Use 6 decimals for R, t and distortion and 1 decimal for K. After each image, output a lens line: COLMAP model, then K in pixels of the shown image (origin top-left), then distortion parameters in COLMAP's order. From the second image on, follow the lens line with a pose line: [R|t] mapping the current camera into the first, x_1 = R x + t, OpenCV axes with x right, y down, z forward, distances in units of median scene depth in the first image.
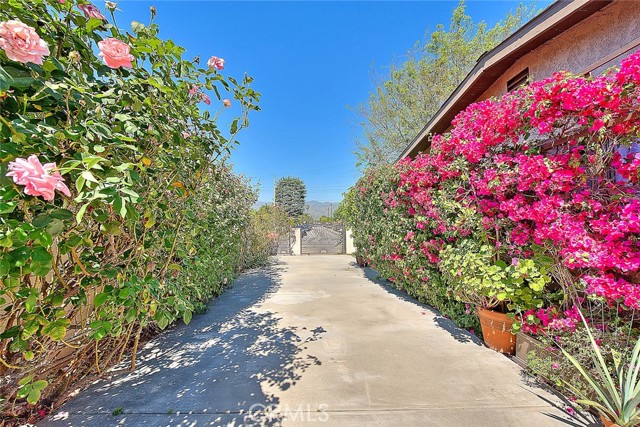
lens RADIAL K [[258.7, 0, 316.7], [0, 258.7, 214.2], [0, 0, 1]] dist [-0.001504, -0.001401]
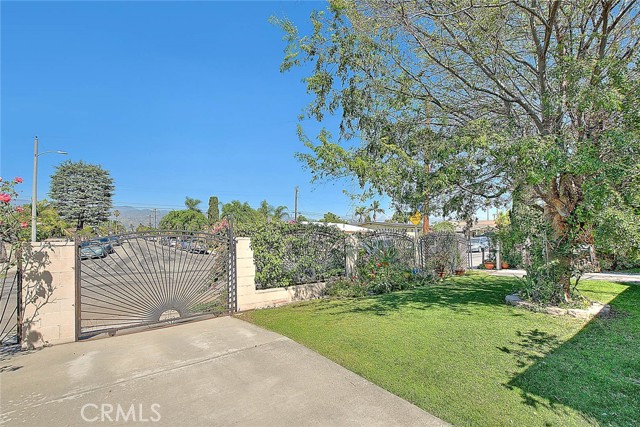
lens RADIAL K [[258.7, 0, 311.7], [0, 258.7, 239.8], [0, 0, 1]] dist [-0.001504, -0.001401]
pose [[0.819771, 0.006112, 0.572659, -0.016080], [-0.033627, 0.998732, 0.037478, 0.034199], [-0.571704, -0.049980, 0.818936, 0.676663]]
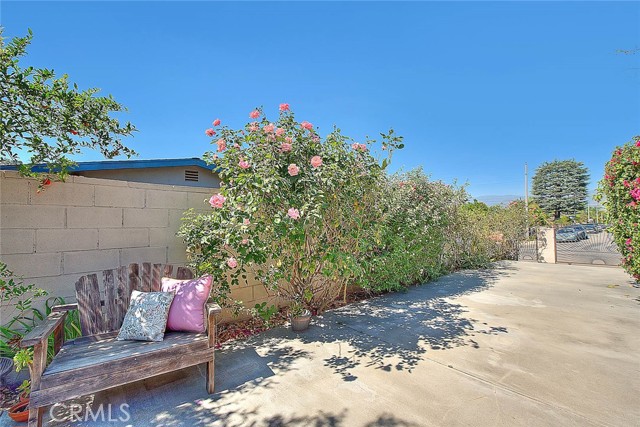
lens RADIAL K [[258.7, 0, 316.7], [0, 258.7, 216.3], [0, 0, 1]] dist [-0.001504, -0.001401]
pose [[0.641707, -0.027697, -0.766449, 0.079647], [0.034607, 0.999375, -0.007139, -0.002543], [0.766168, -0.021944, 0.642265, -0.045834]]
